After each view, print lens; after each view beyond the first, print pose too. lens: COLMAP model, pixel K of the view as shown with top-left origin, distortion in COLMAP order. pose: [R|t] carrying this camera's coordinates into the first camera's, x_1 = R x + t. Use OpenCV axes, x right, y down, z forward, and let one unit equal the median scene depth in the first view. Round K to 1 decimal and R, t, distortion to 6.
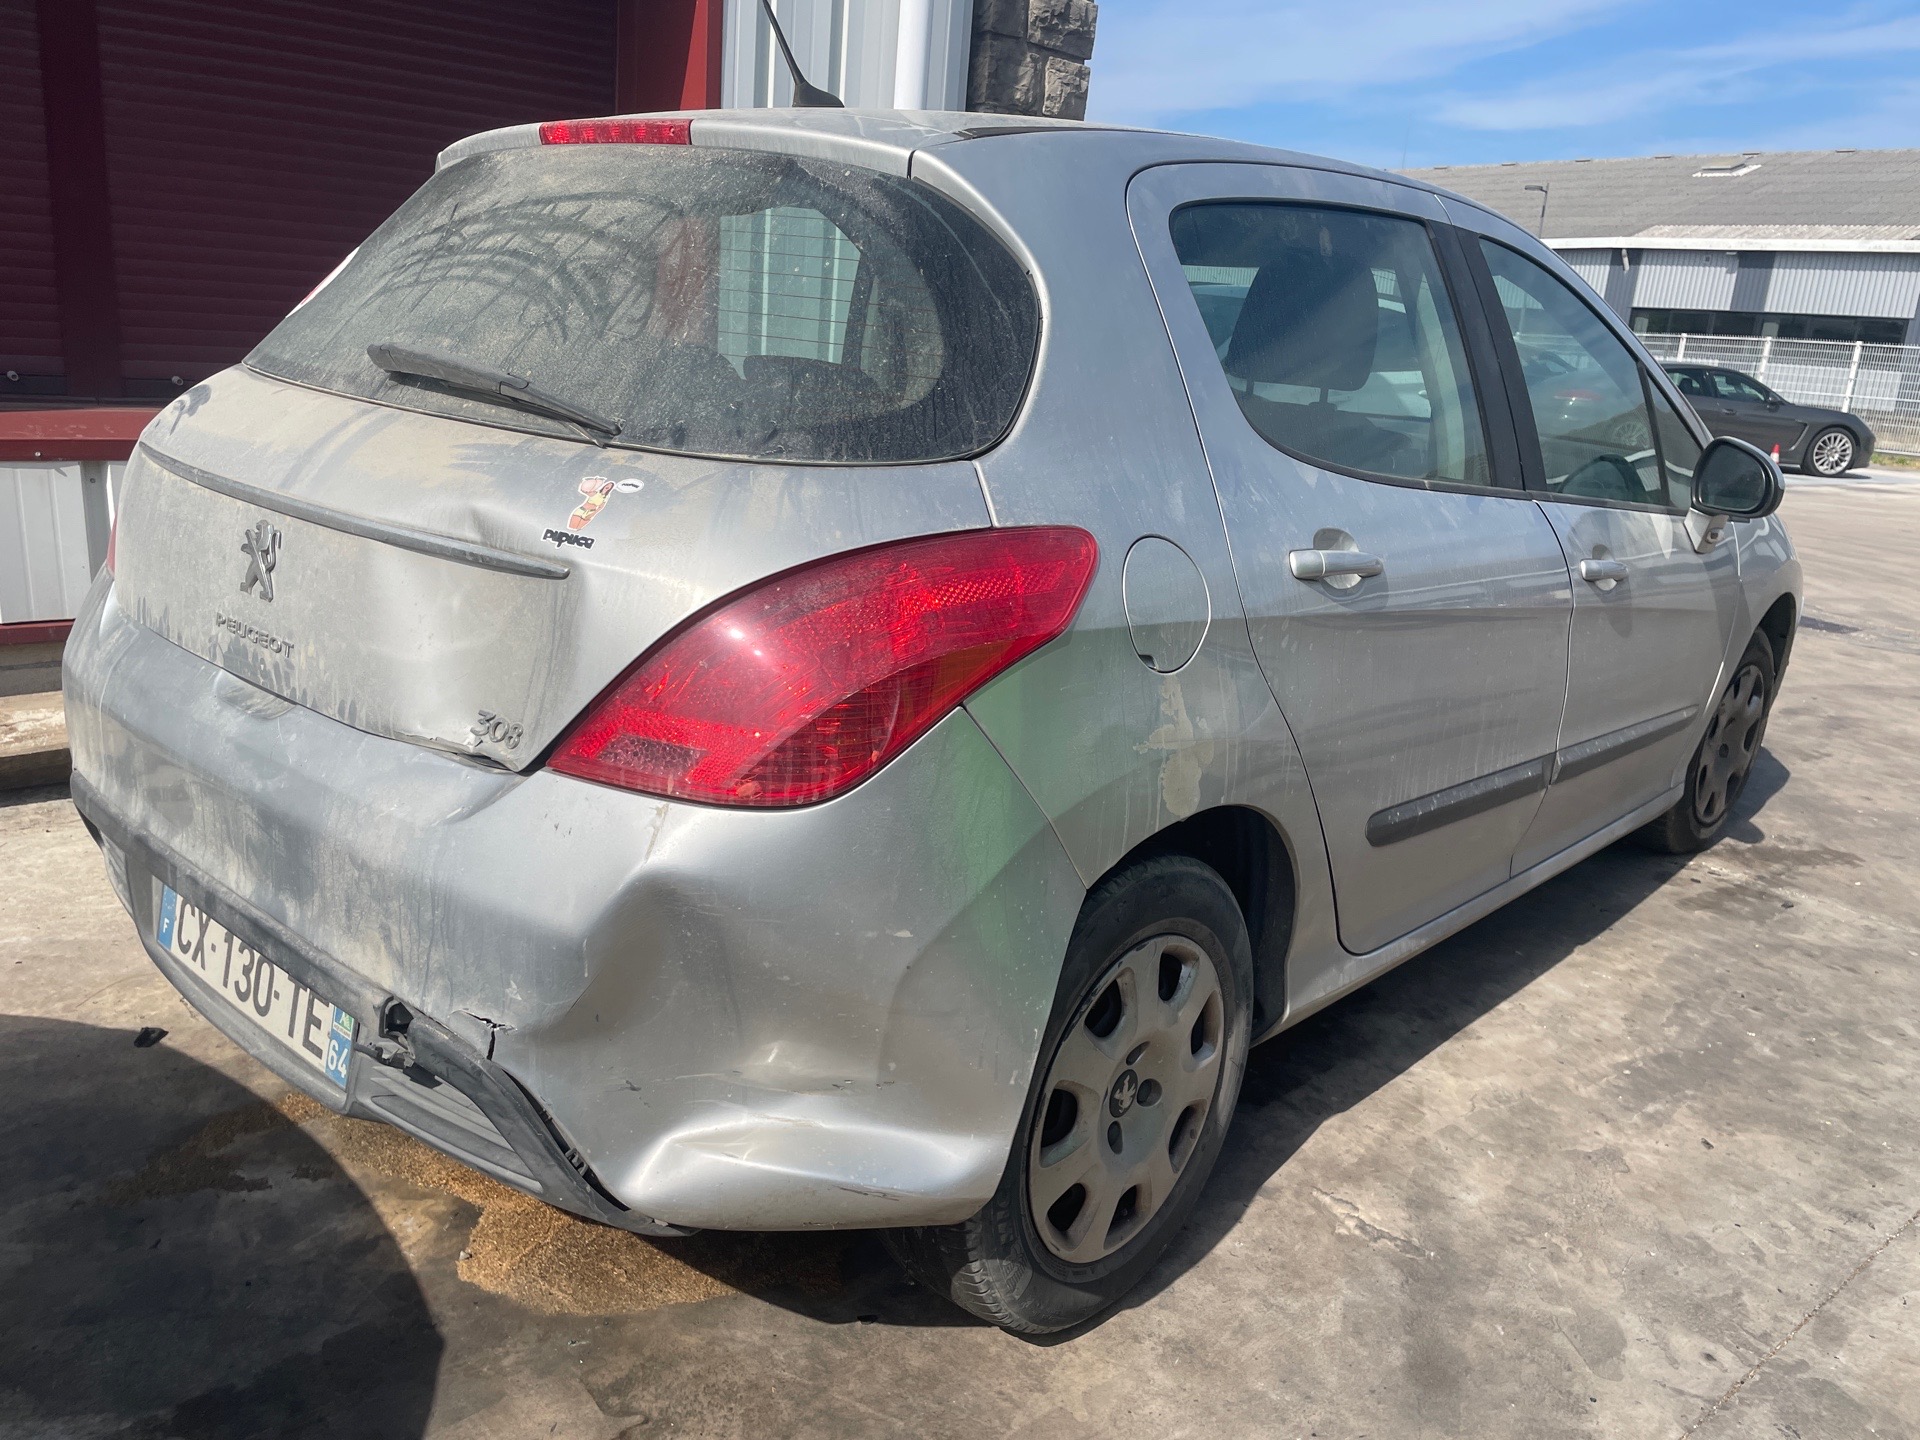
lens RADIAL K [[1447.1, 0, 971.4], [0, 1447.1, 734.0], [0, 0, 1]] dist [0.071413, -0.091935]
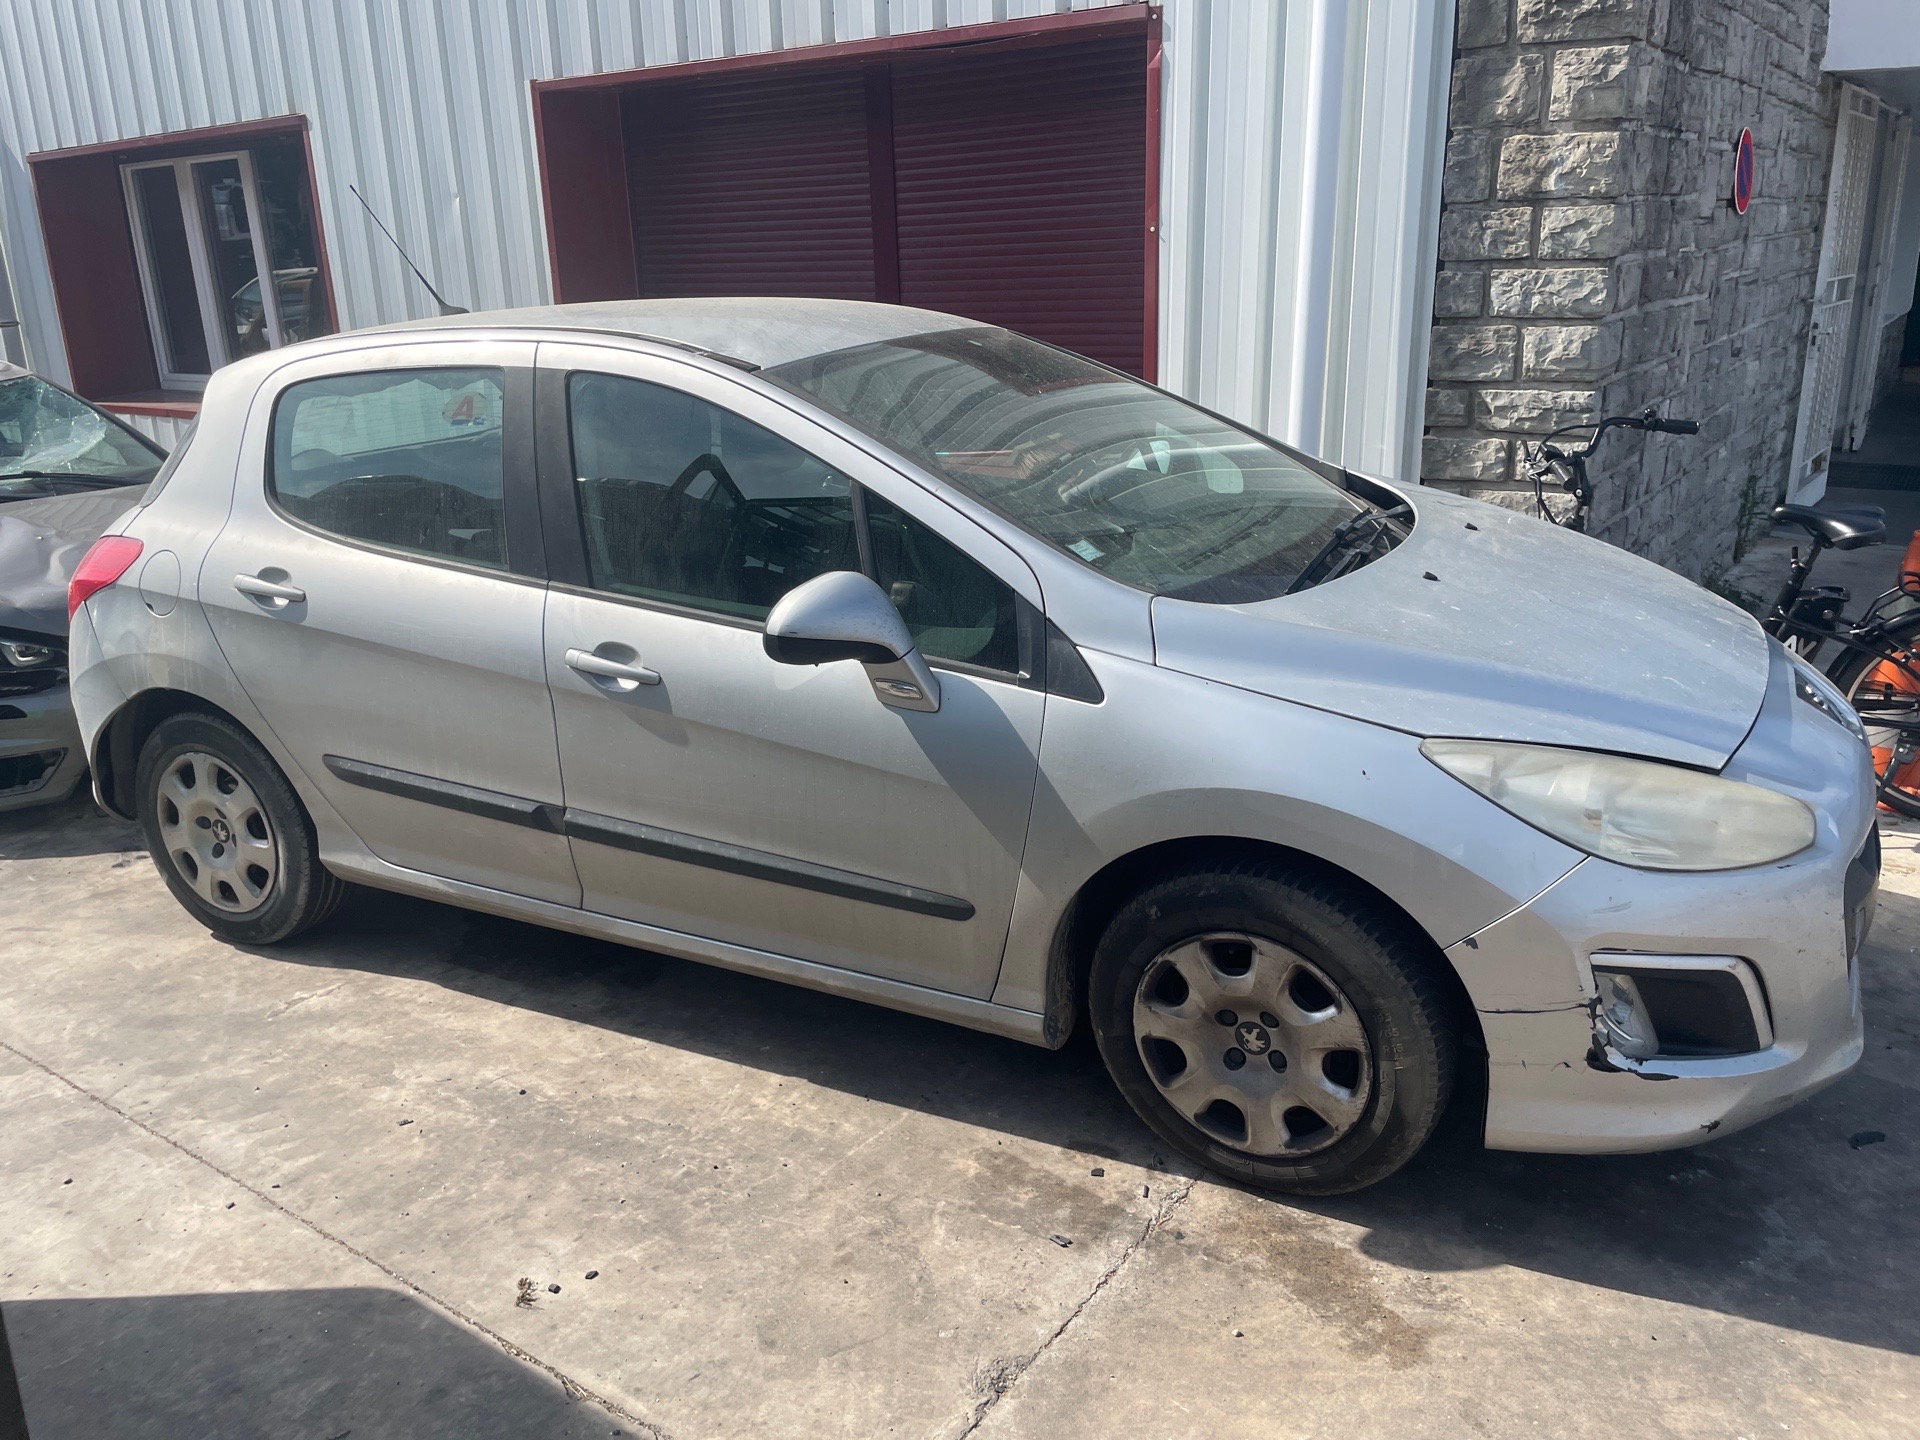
lens RADIAL K [[1461.3, 0, 978.9], [0, 1461.3, 744.4], [0, 0, 1]] dist [0.076543, -0.110171]
pose [[0.249791, 0.231441, -0.940234, 2.376418], [-0.215295, 0.959984, 0.179106, -0.479974], [0.944062, 0.157688, 0.289623, 1.460626]]
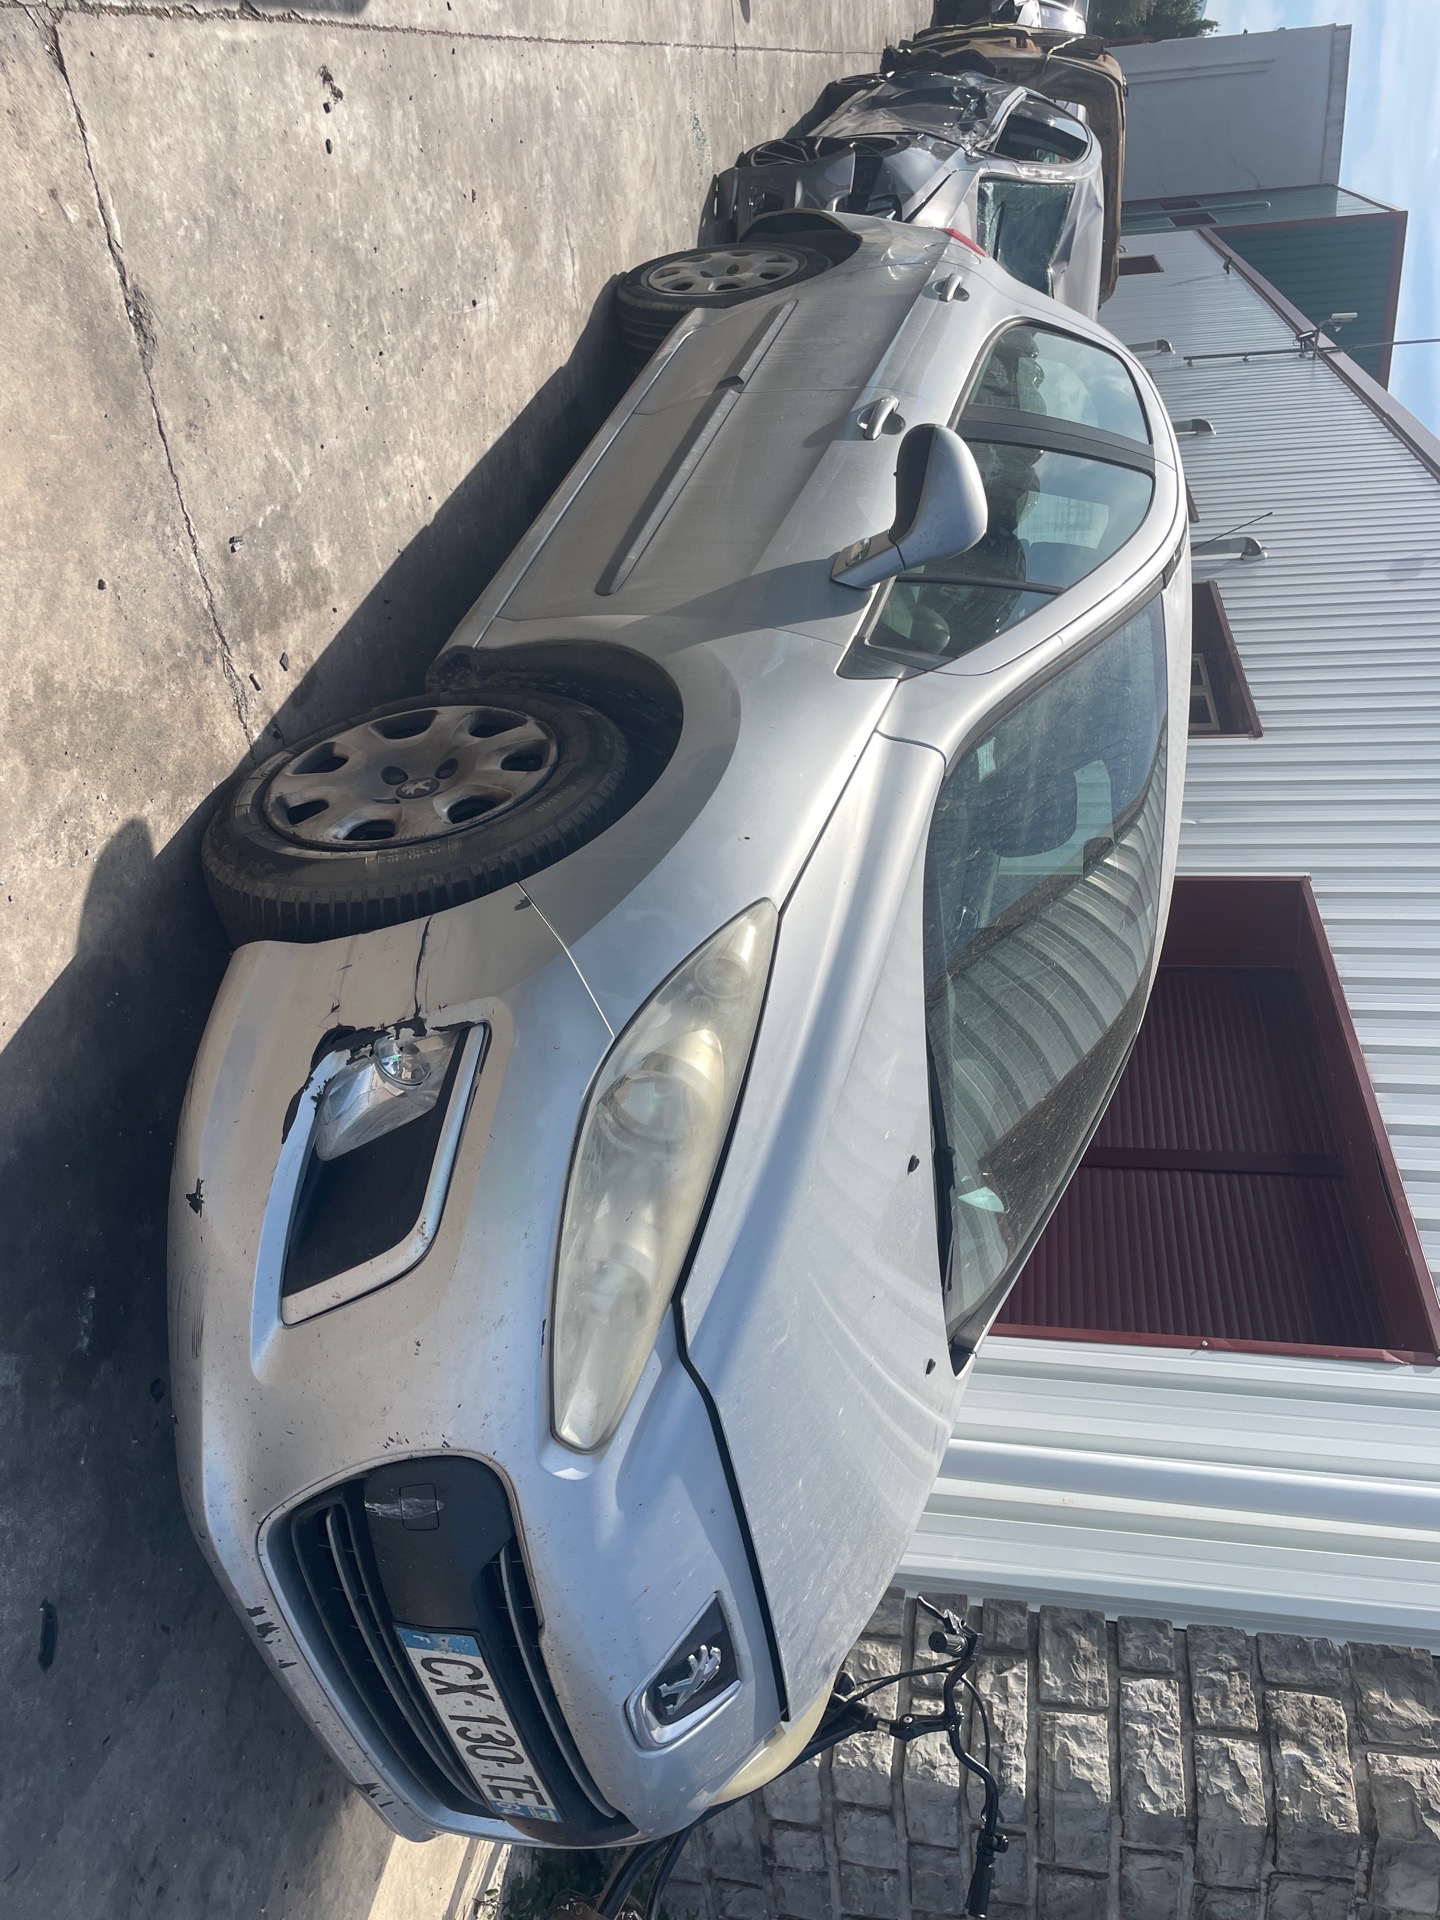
lens RADIAL K [[1499.0, 0, 720.0], [0, 1499.0, 960.0], [0, 0, 1]] dist [0.086457, -0.122201]
pose [[-0.137175, -0.180033, -0.974049, 2.304288], [-0.938398, -0.291237, 0.185983, -0.510672], [-0.317162, 0.939558, -0.128992, 2.420024]]
